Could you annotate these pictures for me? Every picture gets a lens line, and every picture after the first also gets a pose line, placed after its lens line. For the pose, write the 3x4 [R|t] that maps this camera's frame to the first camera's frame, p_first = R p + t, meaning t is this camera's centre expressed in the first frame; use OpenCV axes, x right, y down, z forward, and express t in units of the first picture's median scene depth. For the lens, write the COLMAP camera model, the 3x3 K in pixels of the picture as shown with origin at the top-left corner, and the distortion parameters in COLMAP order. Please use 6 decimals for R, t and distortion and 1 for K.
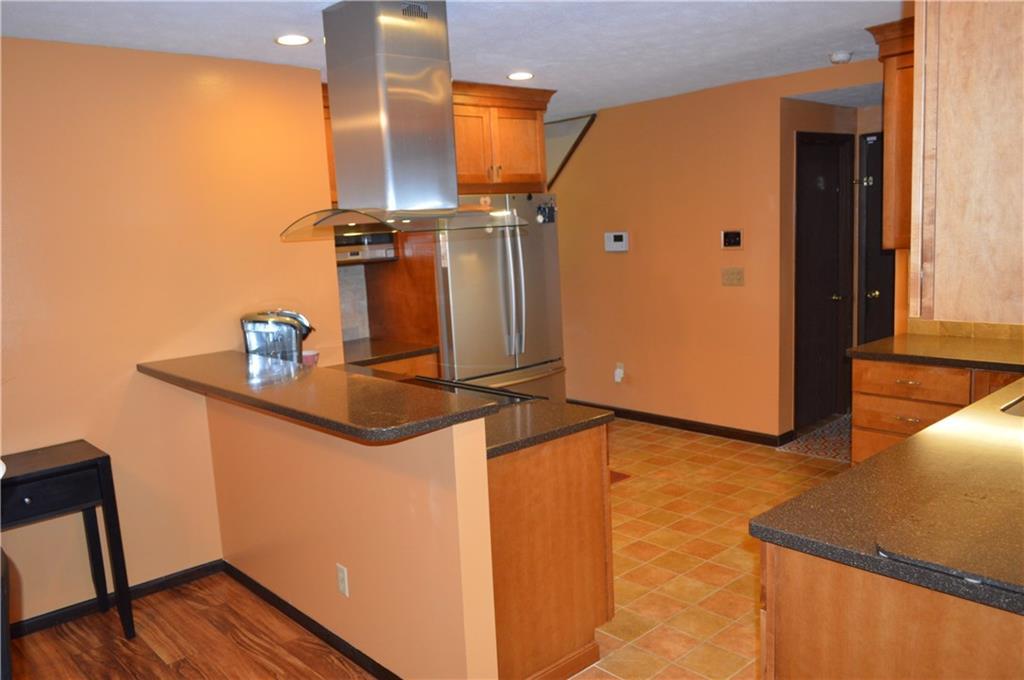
lens RADIAL K [[814.6, 0, 512.0], [0, 814.6, 340.0], [0, 0, 1]] dist [-0.005647, -0.001709]
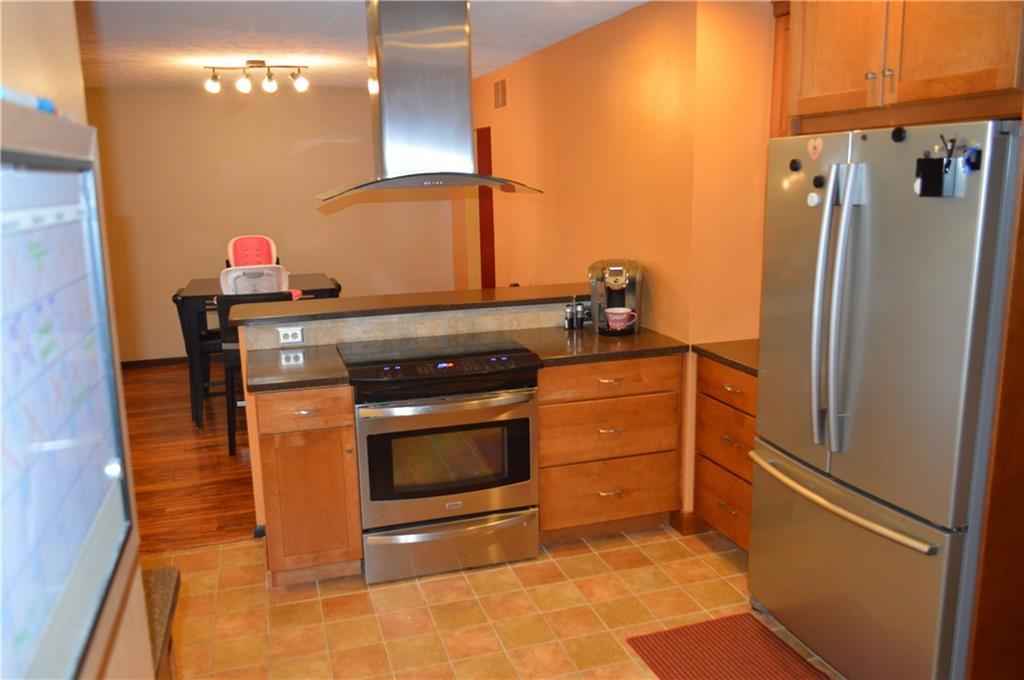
lens RADIAL K [[814.6, 0, 512.0], [0, 814.6, 340.0], [0, 0, 1]] dist [-0.005647, -0.001709]
pose [[-0.419567, 0.243996, -0.874317, 0.533906], [-0.078131, 0.949914, 0.302586, -0.190334], [0.904356, 0.195267, -0.379489, 1.017513]]
